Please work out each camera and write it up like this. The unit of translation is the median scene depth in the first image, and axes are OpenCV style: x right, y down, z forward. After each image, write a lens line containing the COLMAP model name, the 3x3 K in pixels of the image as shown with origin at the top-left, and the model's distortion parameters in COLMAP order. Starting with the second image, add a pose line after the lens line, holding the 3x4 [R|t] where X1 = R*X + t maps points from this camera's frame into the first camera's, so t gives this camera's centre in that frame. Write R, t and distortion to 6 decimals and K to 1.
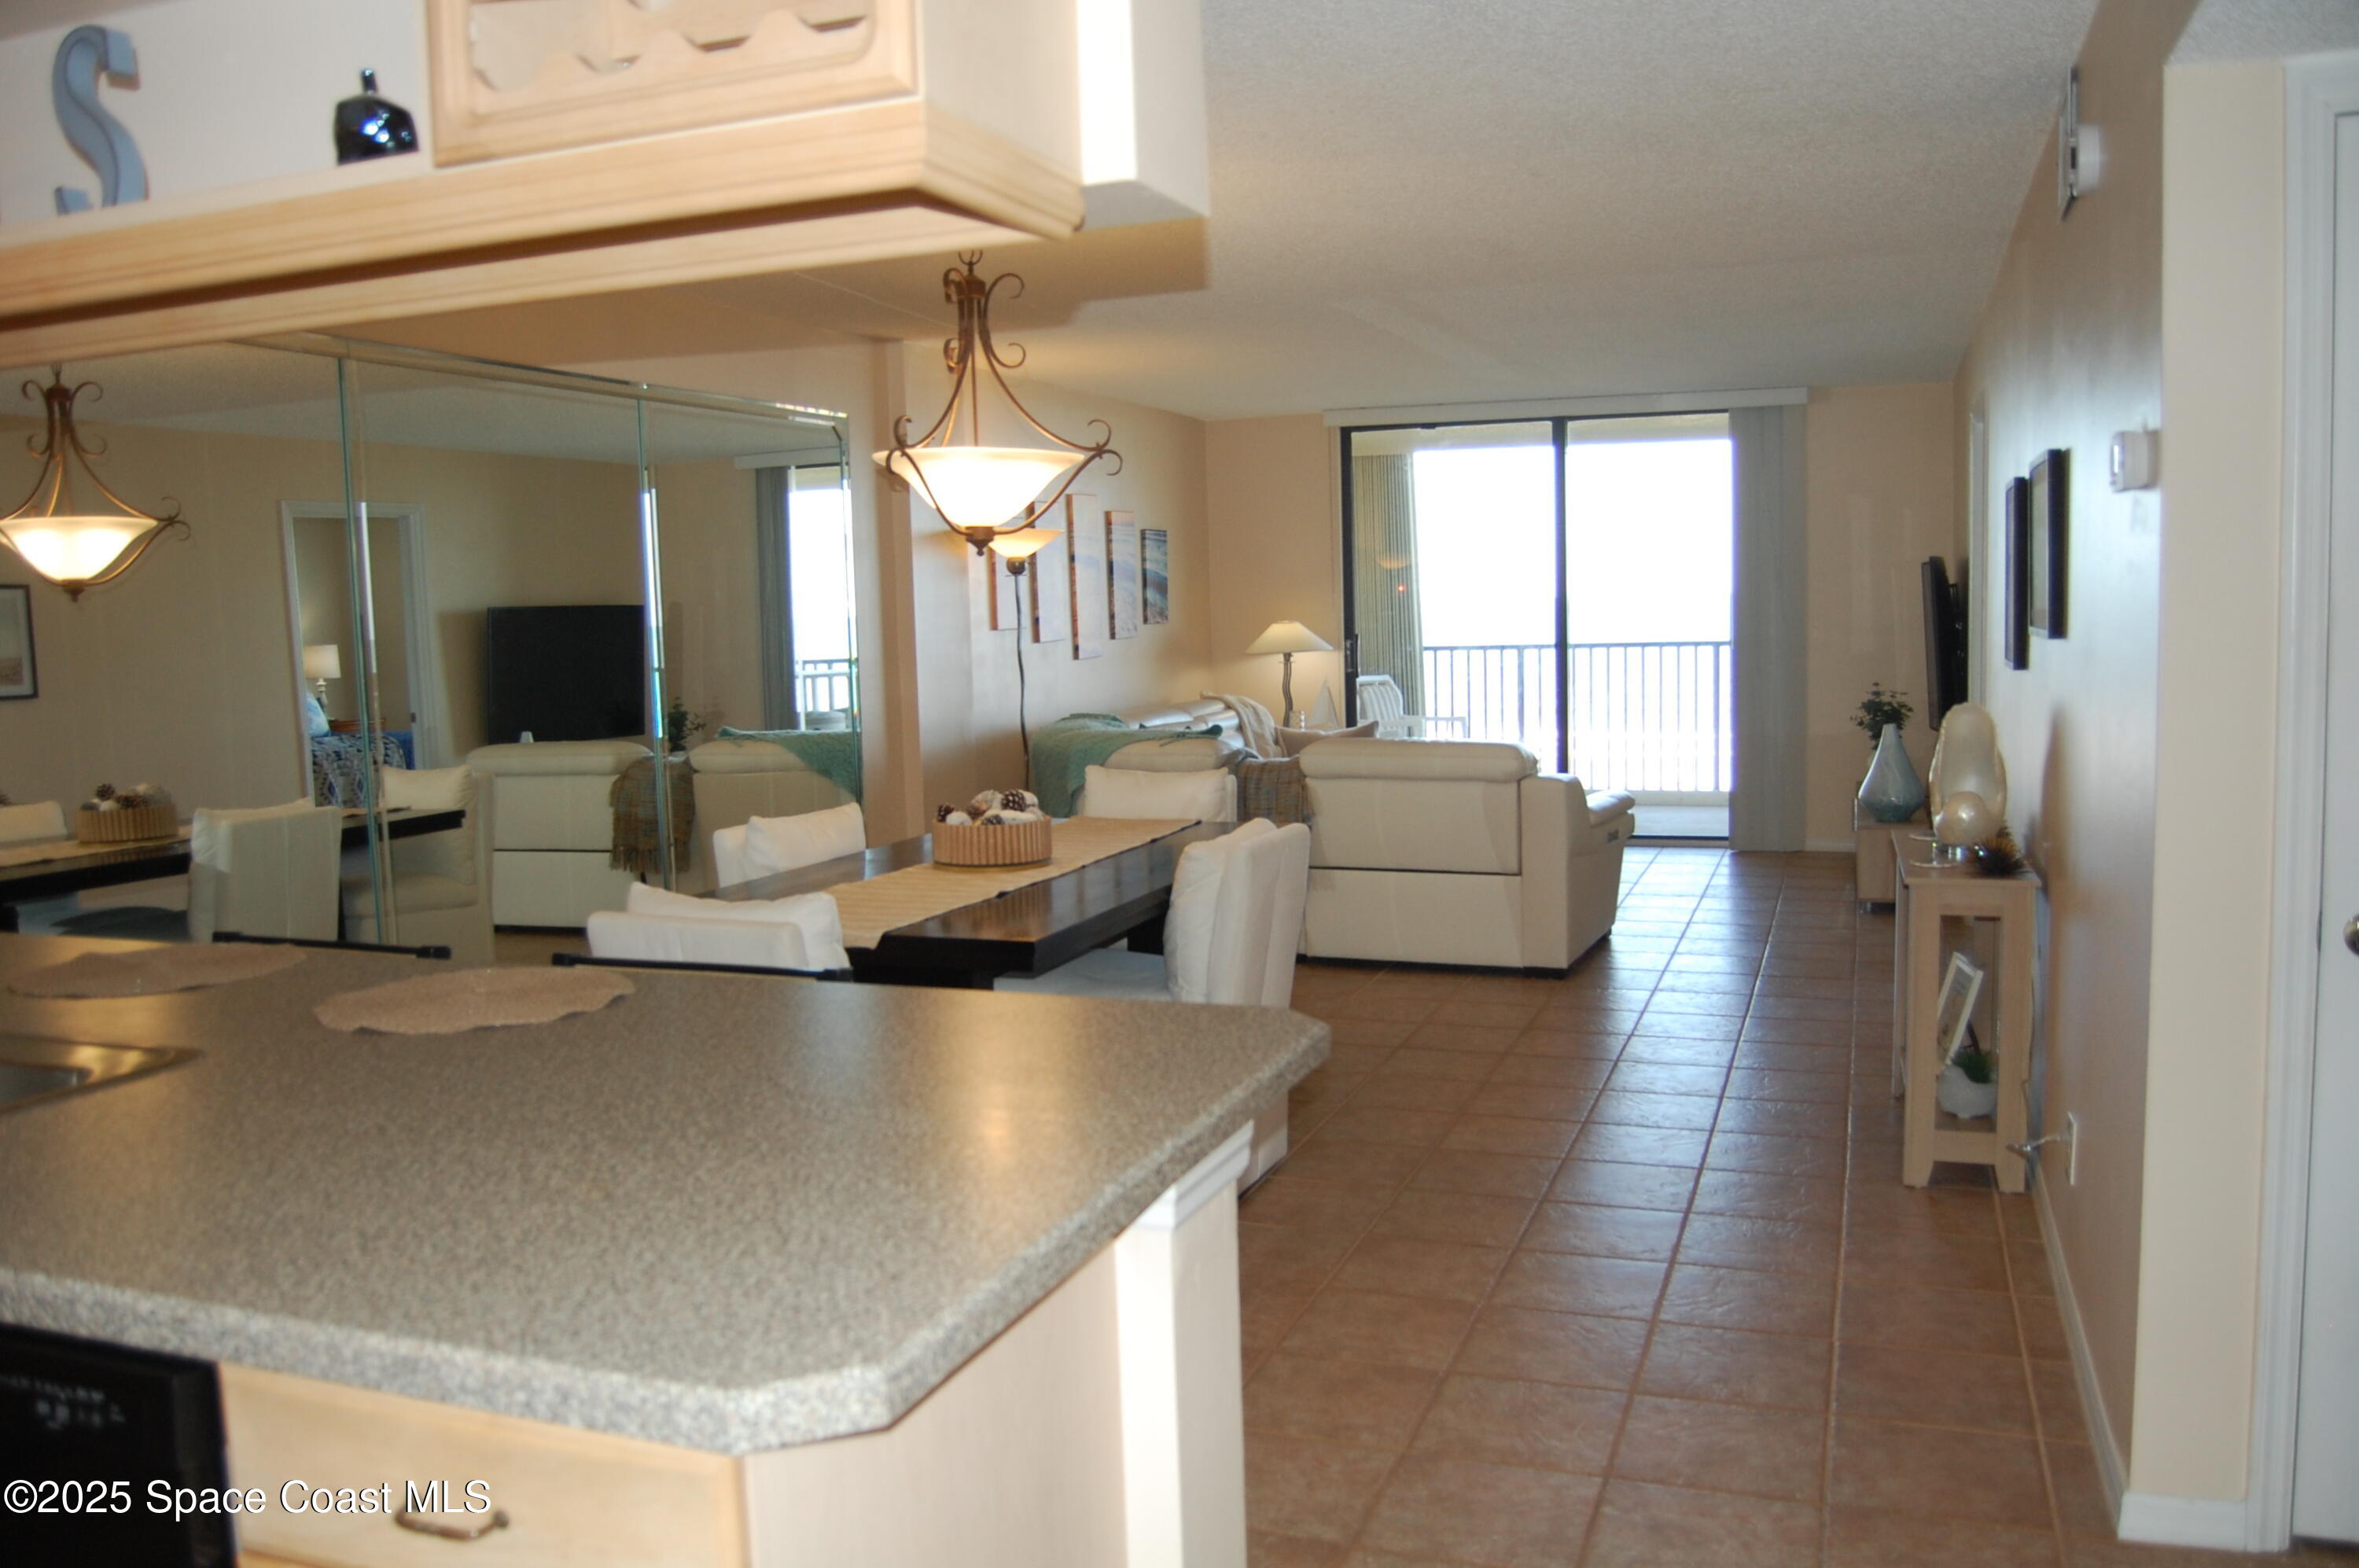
lens RADIAL K [[1856.1, 0, 1179.5], [0, 1856.1, 784.0], [0, 0, 1]] dist [-0.089113, 0.027339]
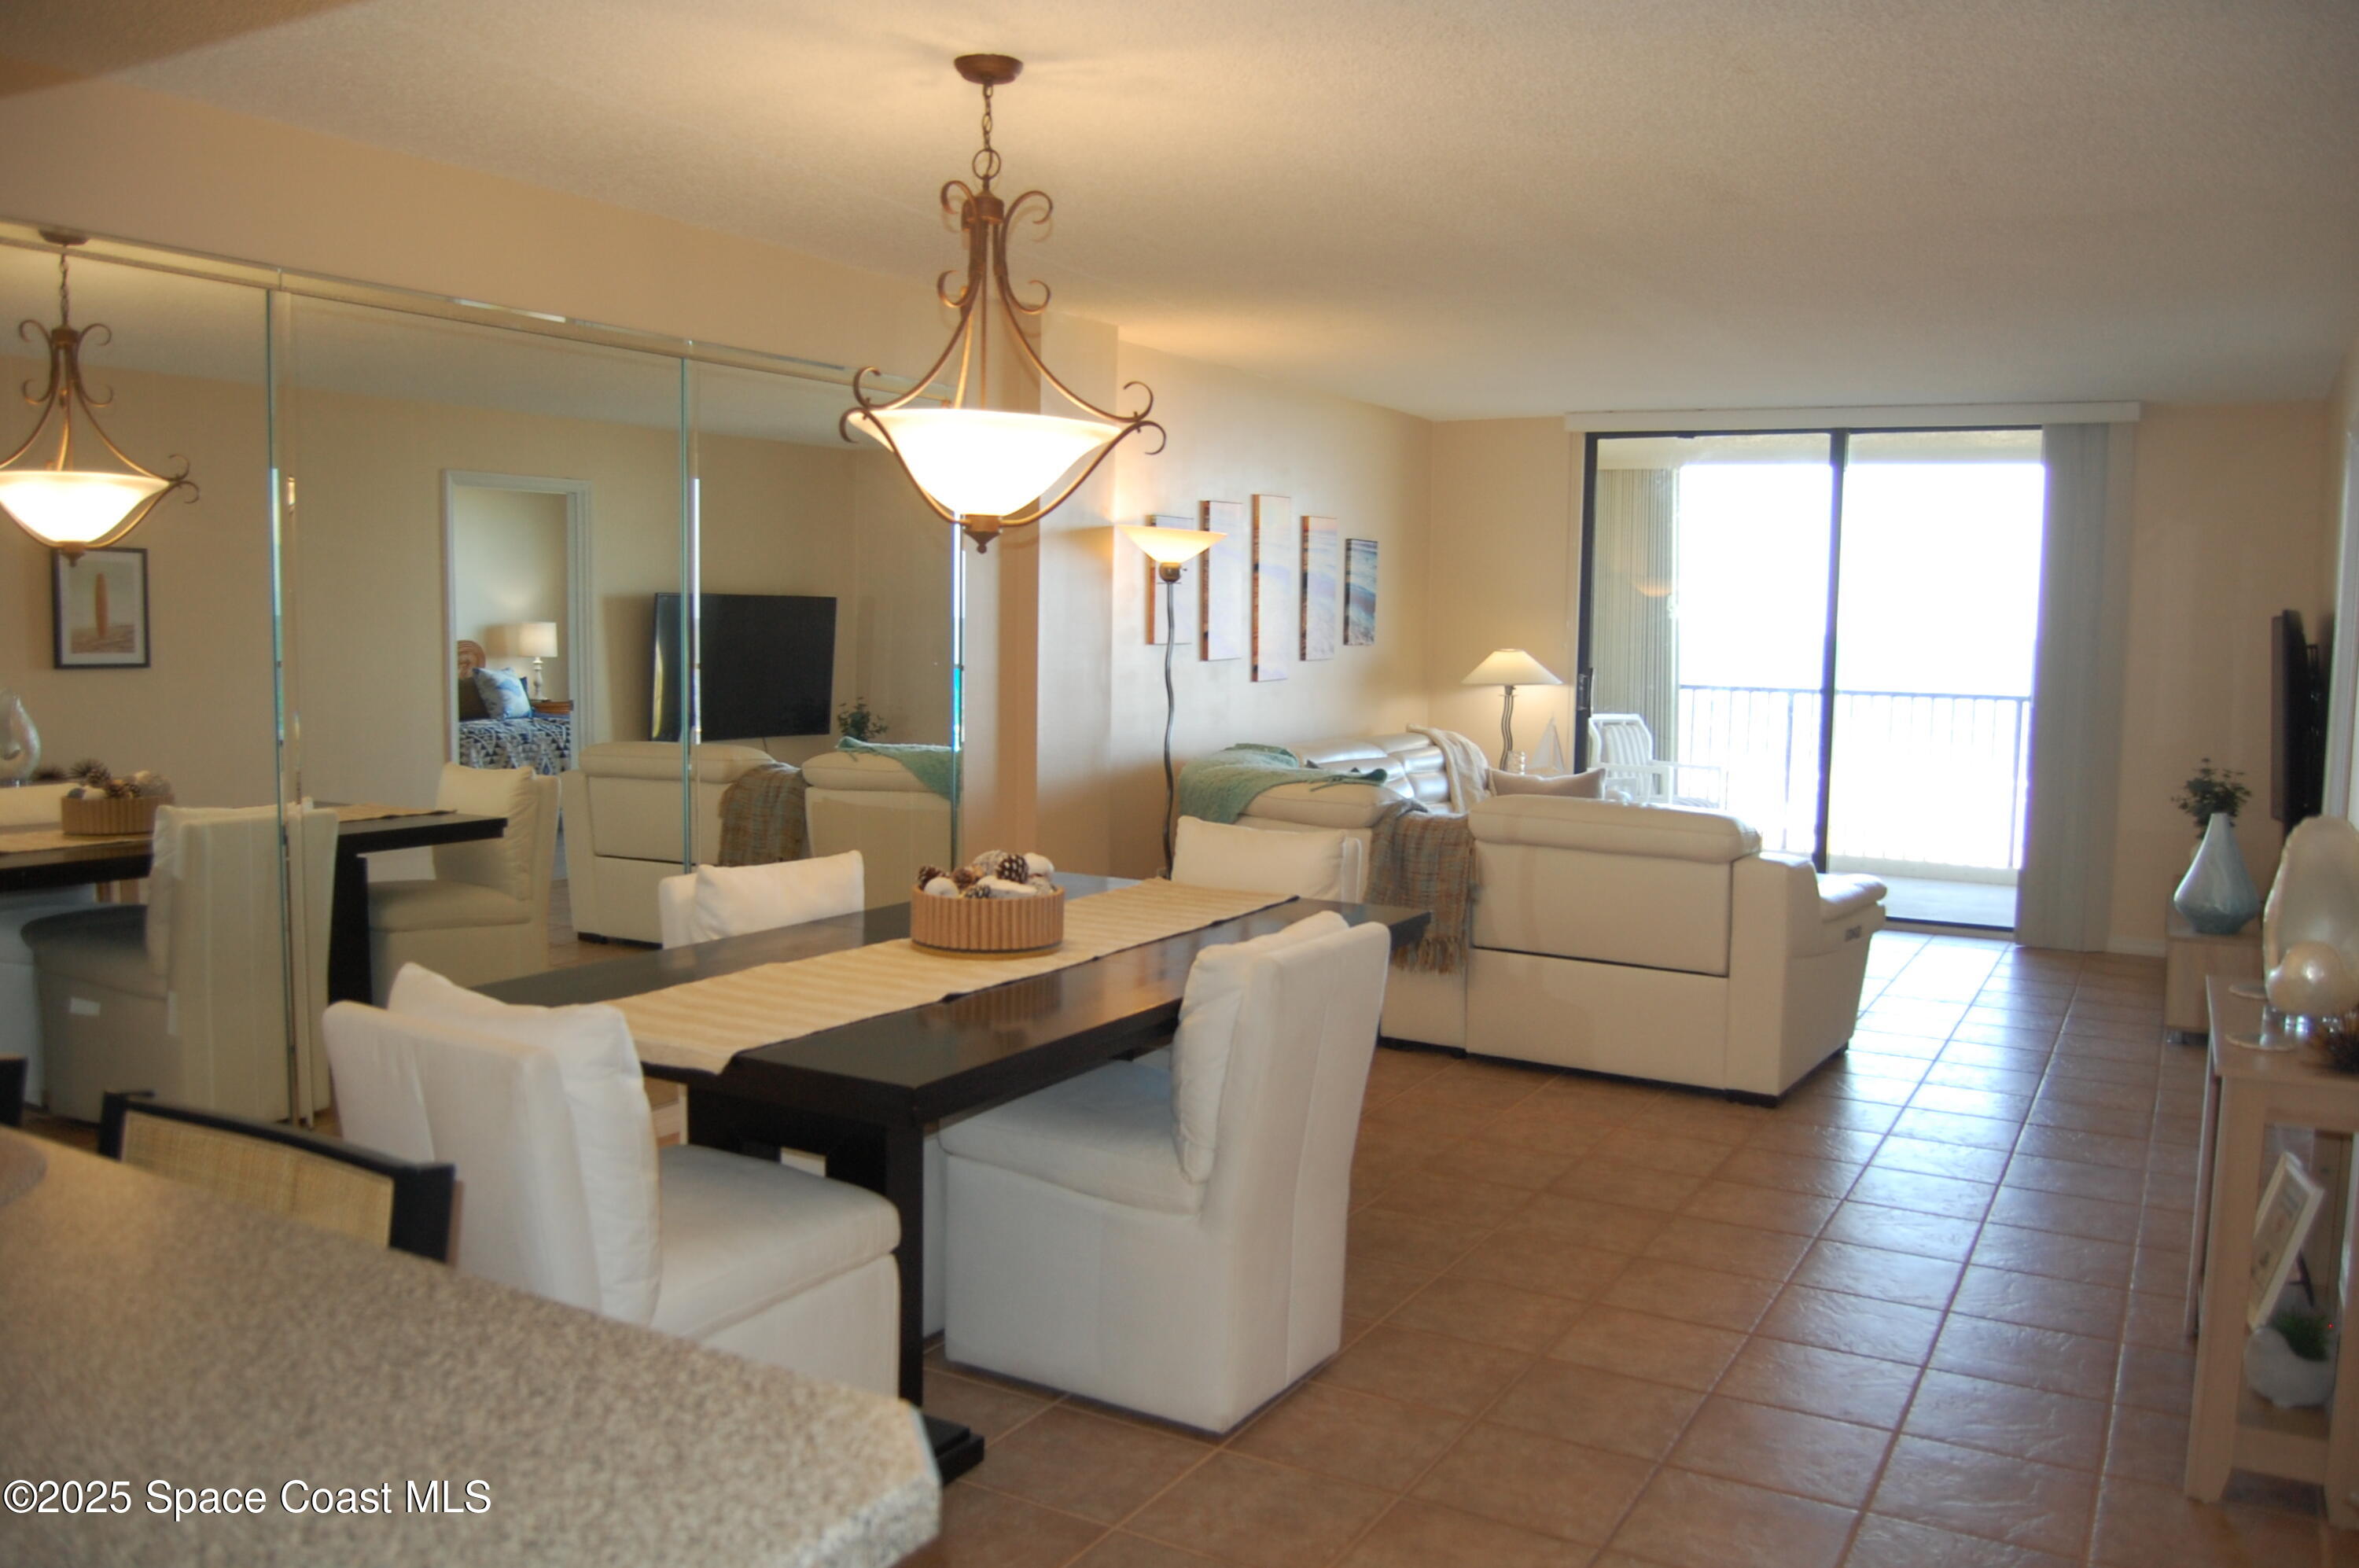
lens RADIAL K [[1856.1, 0, 1179.5], [0, 1856.1, 784.0], [0, 0, 1]] dist [-0.089113, 0.027339]
pose [[0.986126, 0.058392, -0.155390, 0.059120], [-0.059427, 0.998231, -0.002014, -0.017220], [0.154997, 0.011220, 0.987851, 0.142773]]
